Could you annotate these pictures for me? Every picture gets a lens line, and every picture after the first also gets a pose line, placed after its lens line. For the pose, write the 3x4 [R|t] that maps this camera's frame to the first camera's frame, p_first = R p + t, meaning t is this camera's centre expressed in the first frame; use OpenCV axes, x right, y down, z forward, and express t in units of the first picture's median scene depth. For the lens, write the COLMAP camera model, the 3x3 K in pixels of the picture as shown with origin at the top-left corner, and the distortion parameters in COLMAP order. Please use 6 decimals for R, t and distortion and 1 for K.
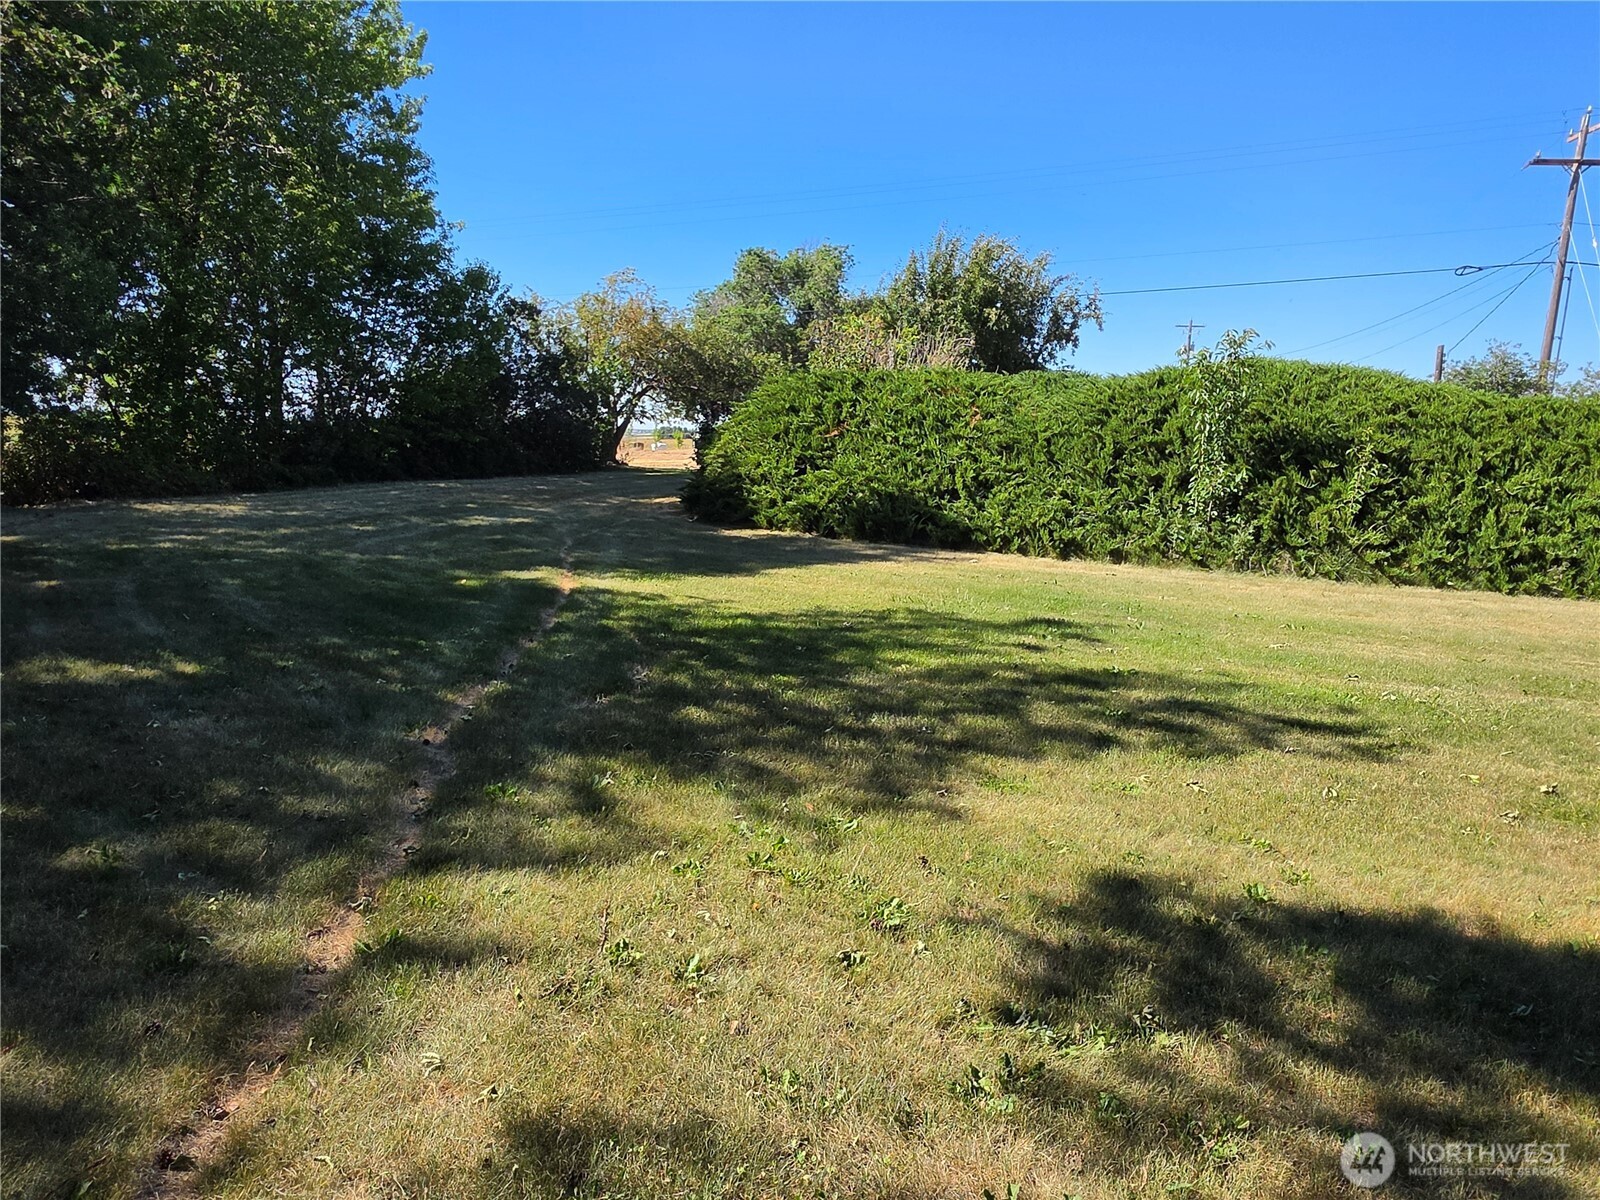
lens RADIAL K [[1070.8, 0, 797.7], [0, 1070.8, 596.5], [0, 0, 1]] dist [-0.002346, -0.001937]
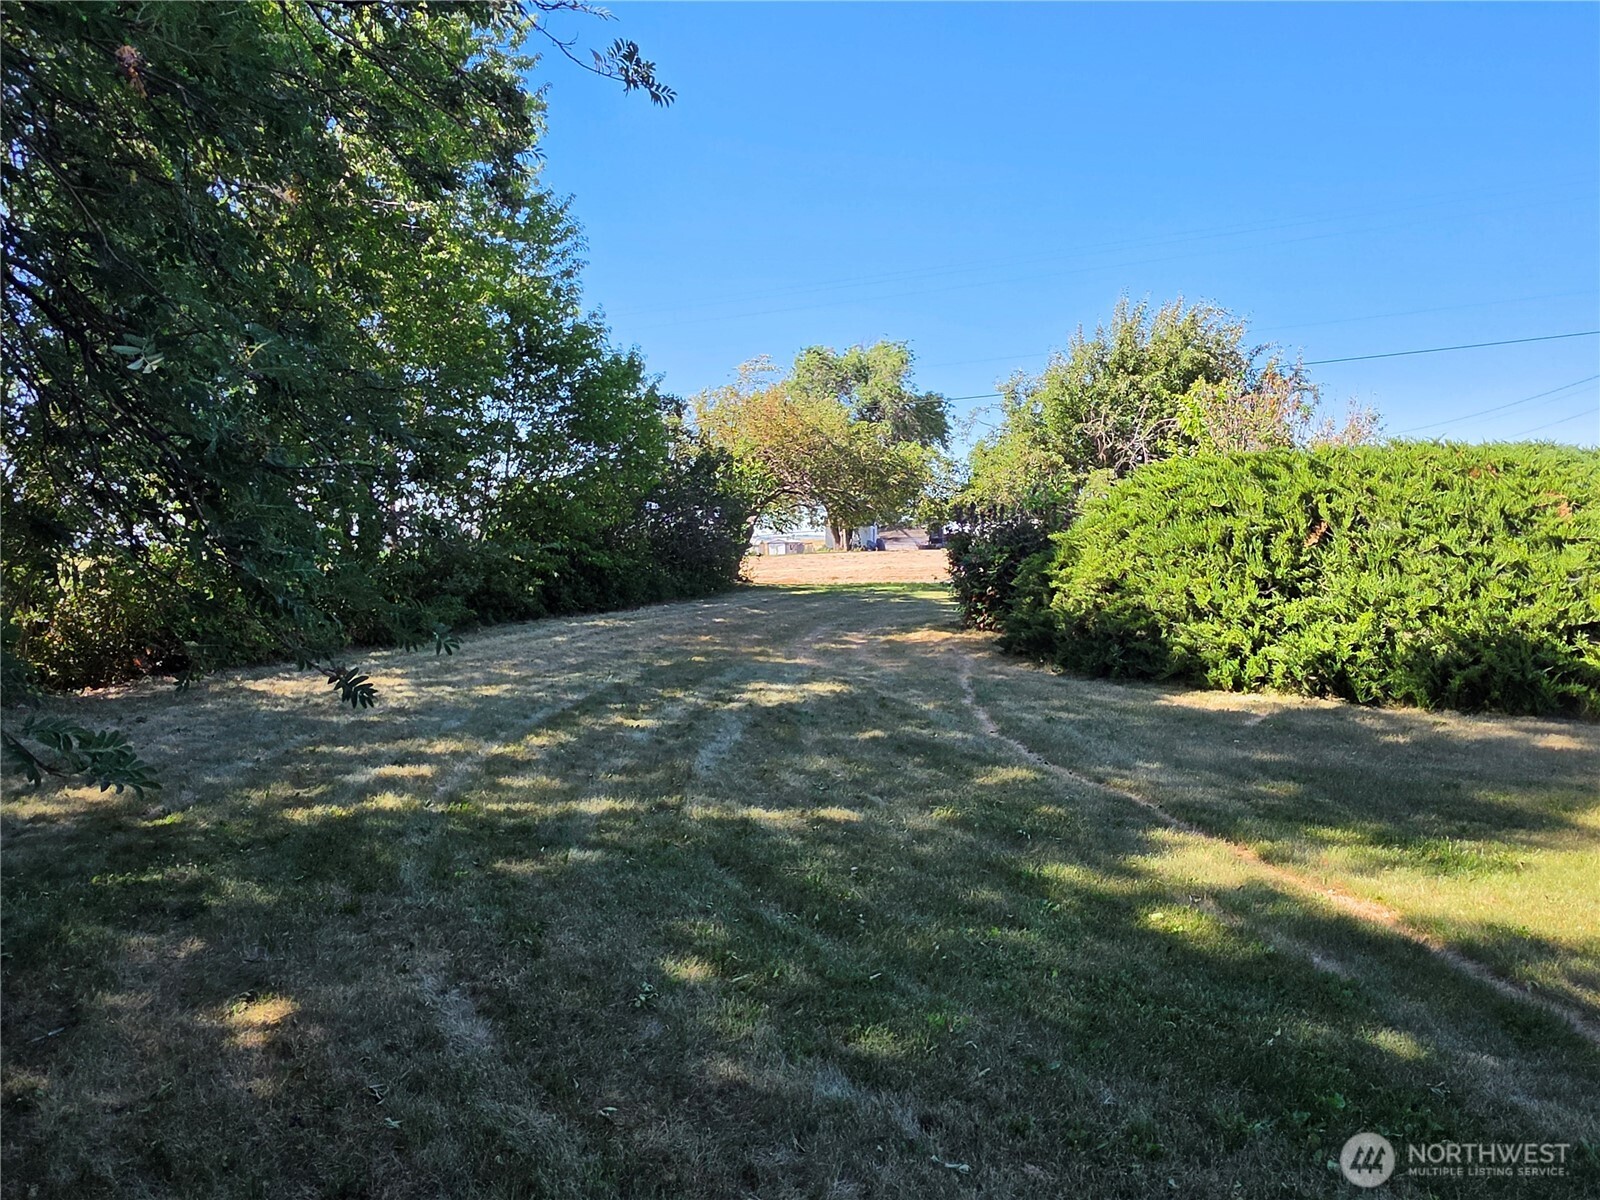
lens RADIAL K [[1070.8, 0, 802.0], [0, 1070.8, 603.6], [0, 0, 1]] dist [-0.002346, -0.001937]
pose [[0.999178, -0.039929, -0.007061, -0.174488], [0.039161, 0.995404, -0.087388, -0.042943], [0.010518, 0.087039, 0.996149, 0.212952]]
